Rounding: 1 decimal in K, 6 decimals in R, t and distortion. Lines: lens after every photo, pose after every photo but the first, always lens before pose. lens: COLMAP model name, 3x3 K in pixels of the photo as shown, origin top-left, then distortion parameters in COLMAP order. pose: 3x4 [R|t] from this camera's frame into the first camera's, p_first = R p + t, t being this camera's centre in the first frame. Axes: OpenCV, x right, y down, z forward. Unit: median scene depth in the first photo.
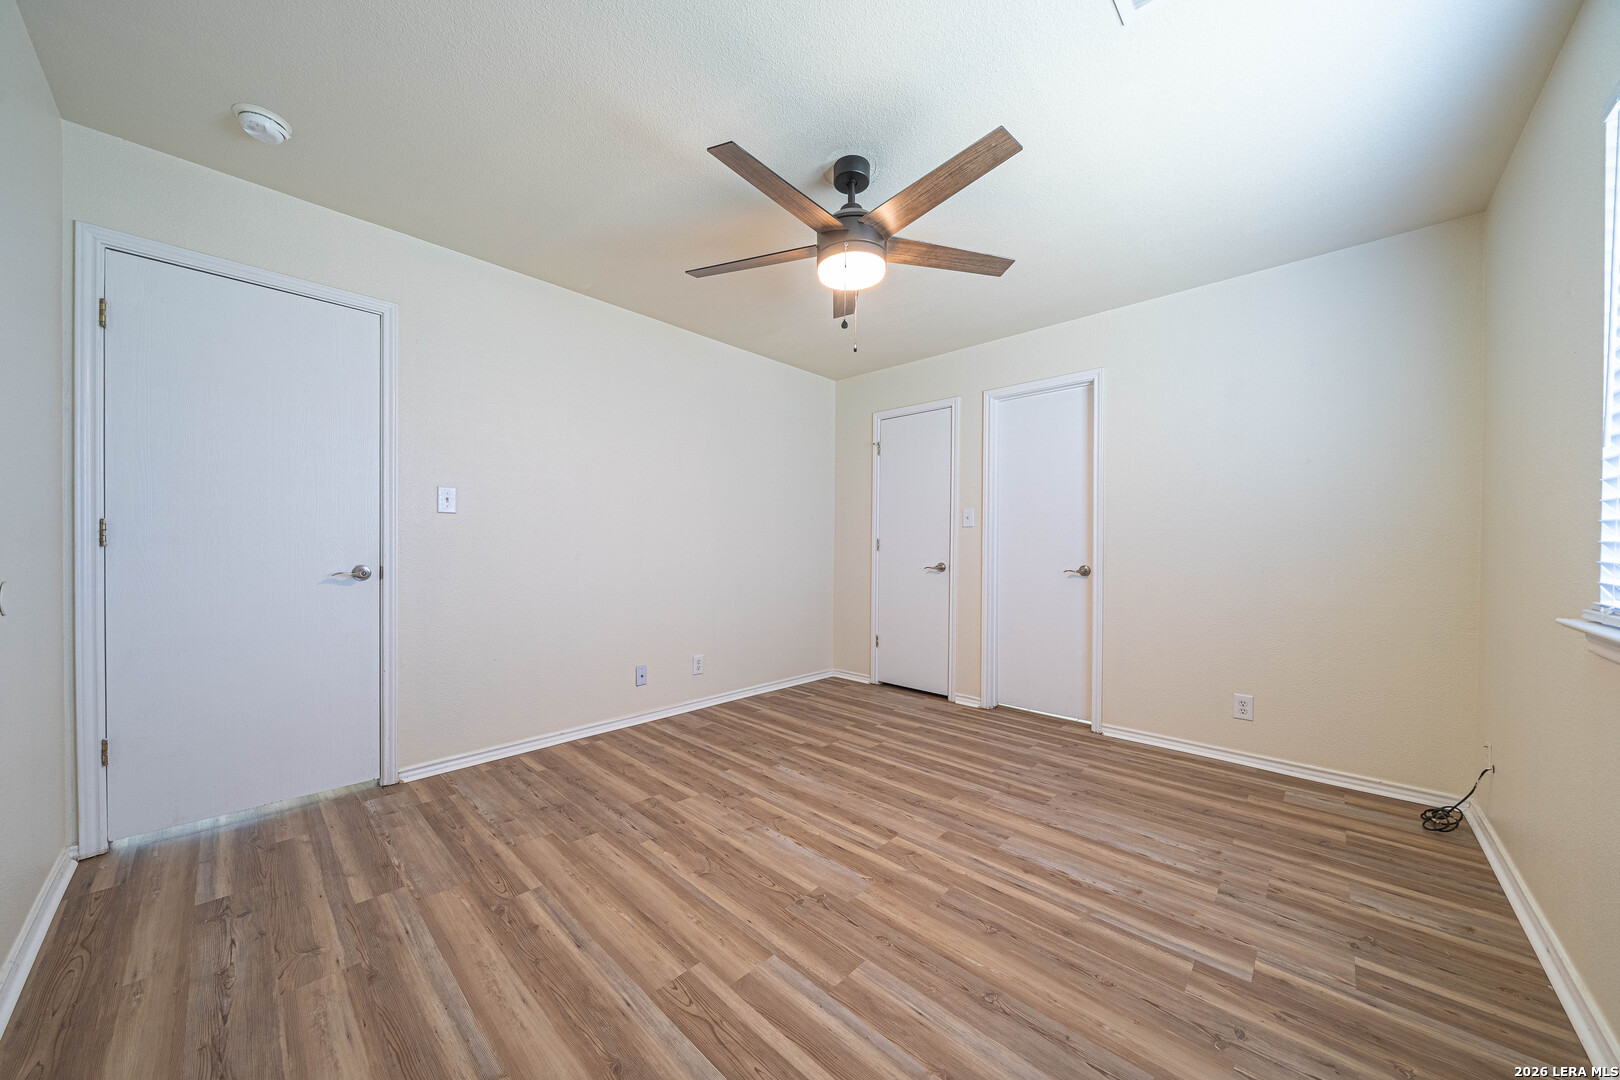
lens RADIAL K [[556.2, 0, 799.1], [0, 556.2, 550.3], [0, 0, 1]] dist [-0.005518, 0.000033]
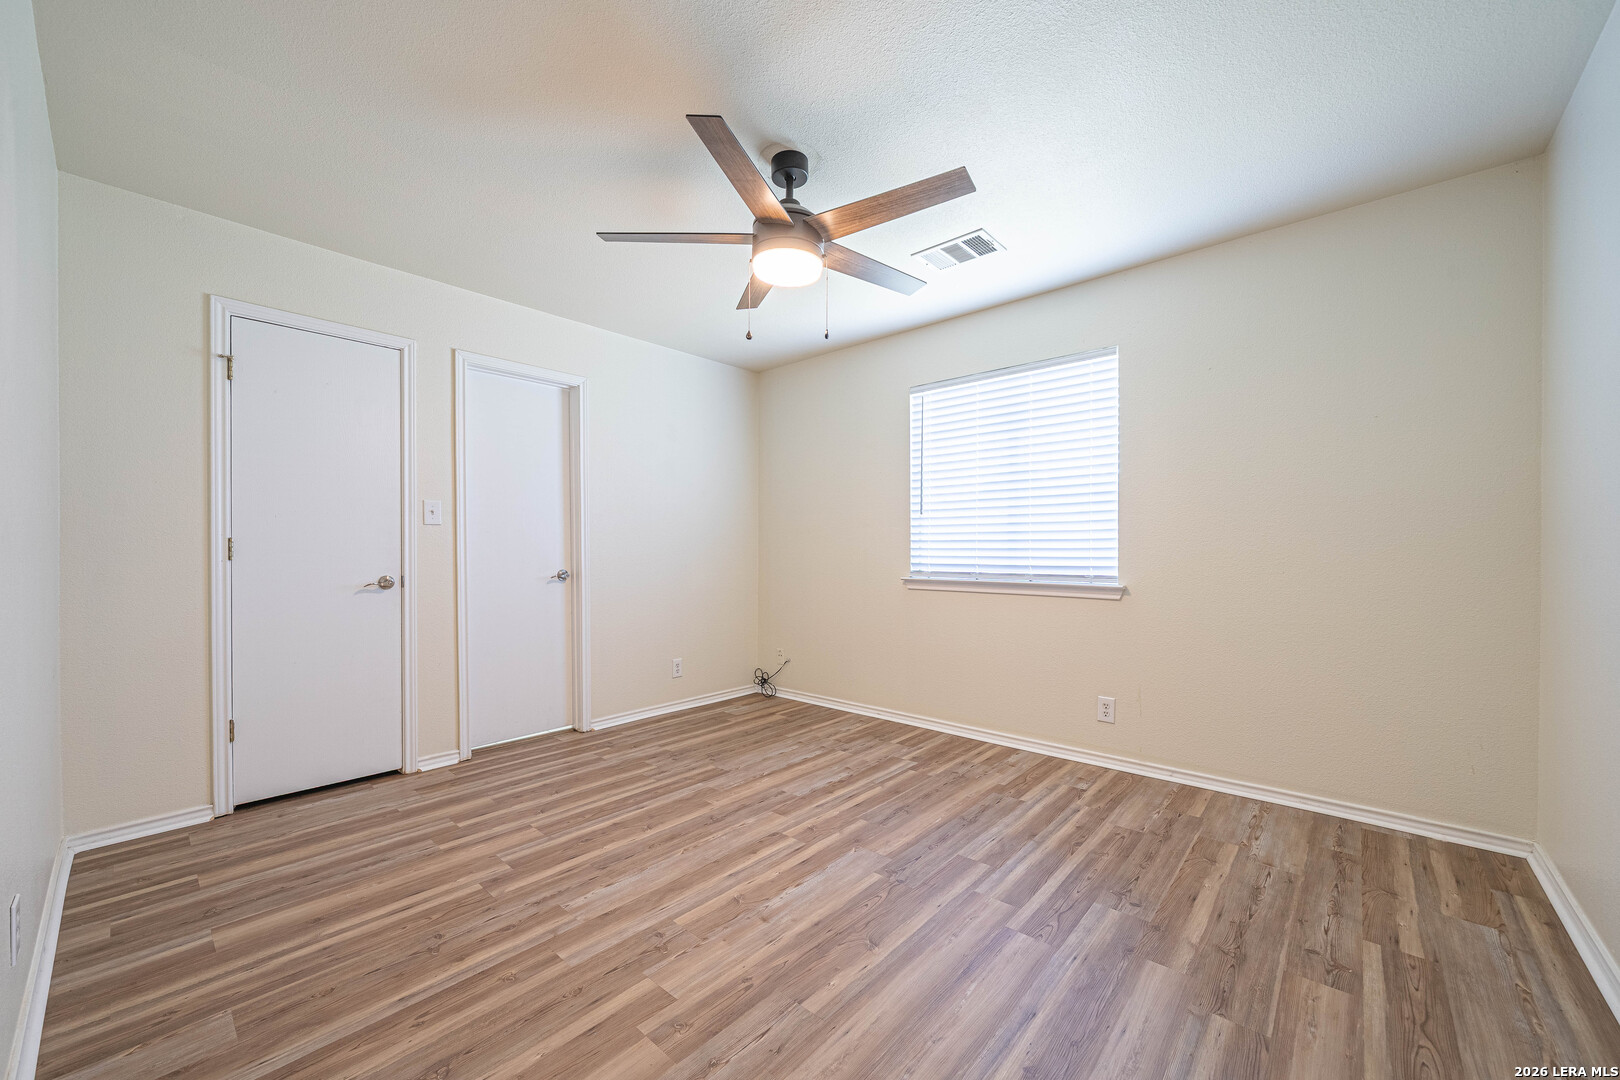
lens RADIAL K [[610.9, 0, 806.6], [0, 610.9, 551.7], [0, 0, 1]] dist [-0.001293, -0.000093]
pose [[-0.029124, -0.007664, 0.999546, -0.764660], [0.009200, 0.999926, 0.007935, -0.012496], [-0.999533, 0.009427, -0.029052, 0.786703]]
